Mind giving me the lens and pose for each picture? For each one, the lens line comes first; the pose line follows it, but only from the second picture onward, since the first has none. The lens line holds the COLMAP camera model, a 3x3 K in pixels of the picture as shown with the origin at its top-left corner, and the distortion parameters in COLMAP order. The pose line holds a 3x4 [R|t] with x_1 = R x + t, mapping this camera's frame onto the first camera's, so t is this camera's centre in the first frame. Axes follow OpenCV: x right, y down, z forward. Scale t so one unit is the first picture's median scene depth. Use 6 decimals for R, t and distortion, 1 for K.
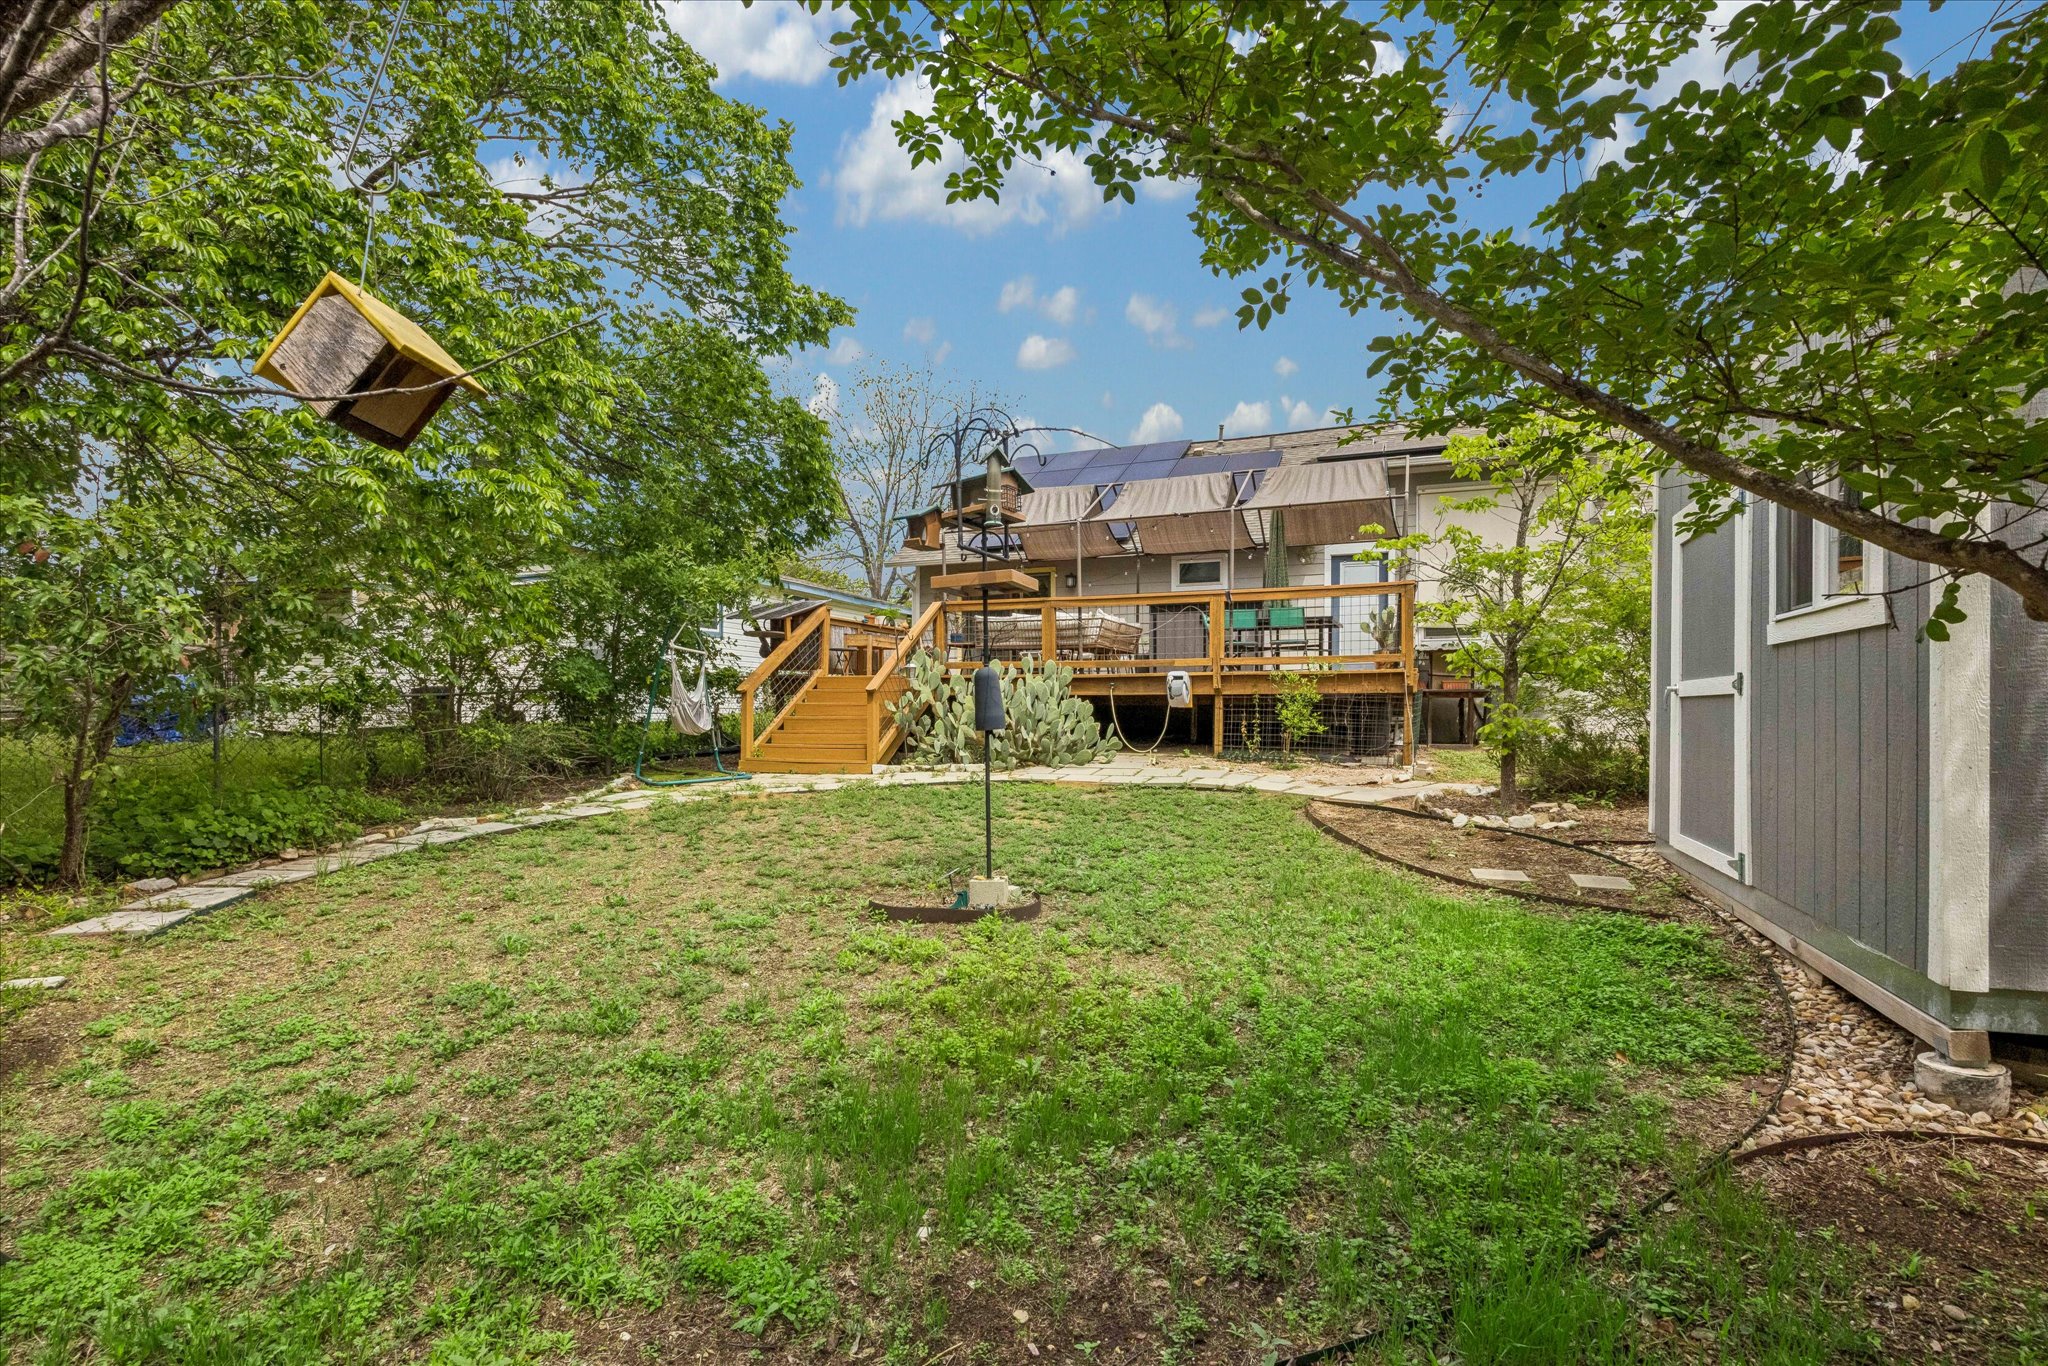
lens RADIAL K [[798.7, 0, 1024.1], [0, 798.7, 690.1], [0, 0, 1]] dist [0.001239, -0.001207]
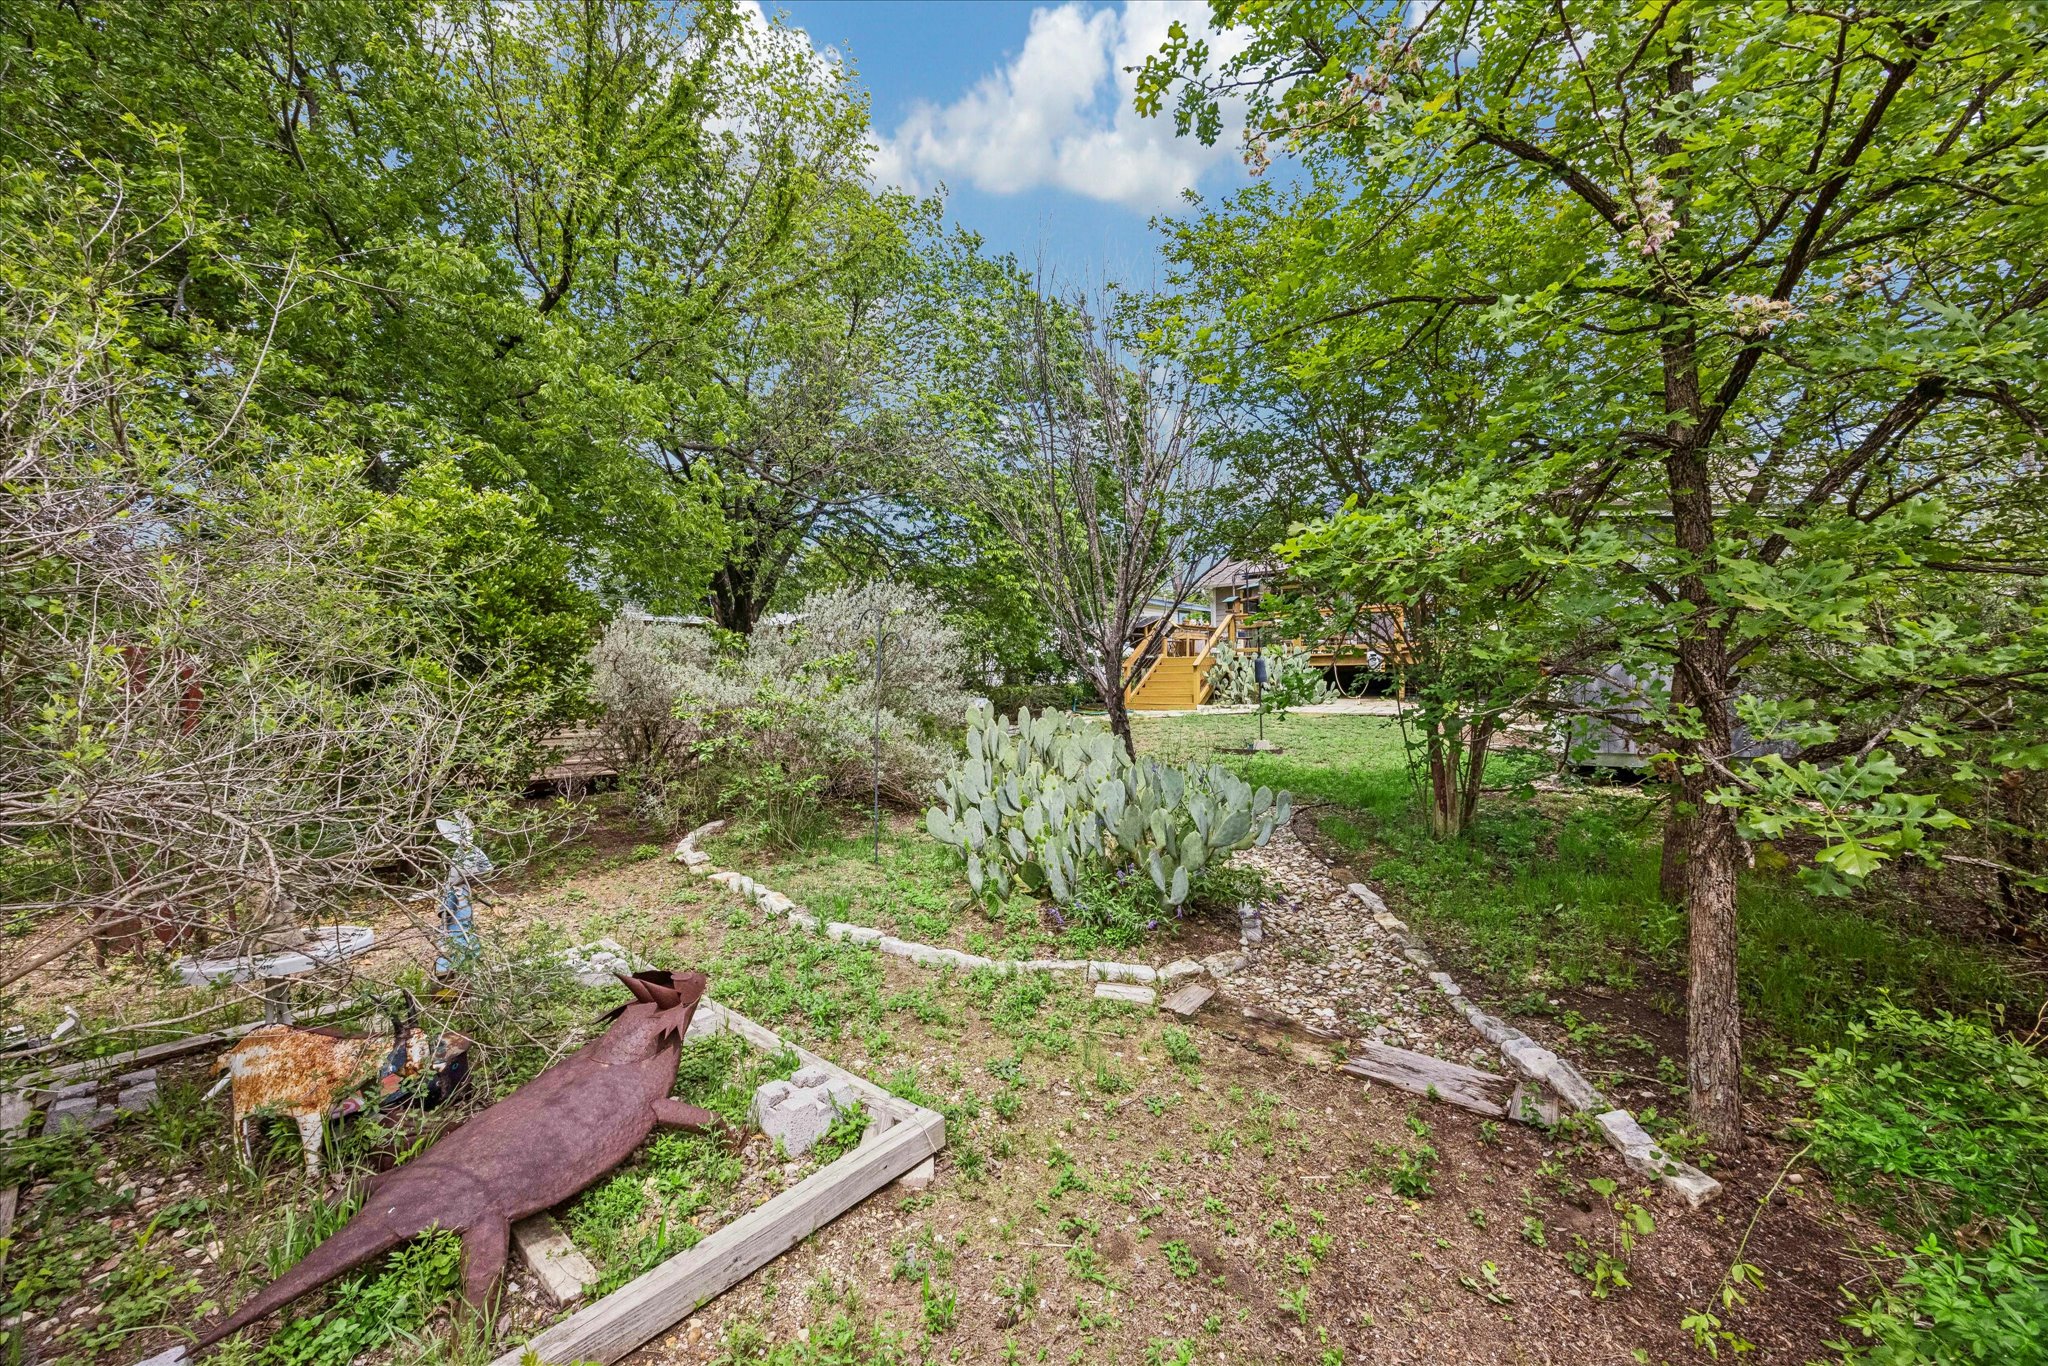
lens RADIAL K [[798.7, 0, 1025.7], [0, 798.7, 671.3], [0, 0, 1]] dist [0.001239, -0.001207]
pose [[0.944271, -0.005252, -0.329128, 0.046900], [0.006611, 0.999974, 0.003009, 0.006717], [0.329104, -0.005017, 0.944280, -0.878294]]
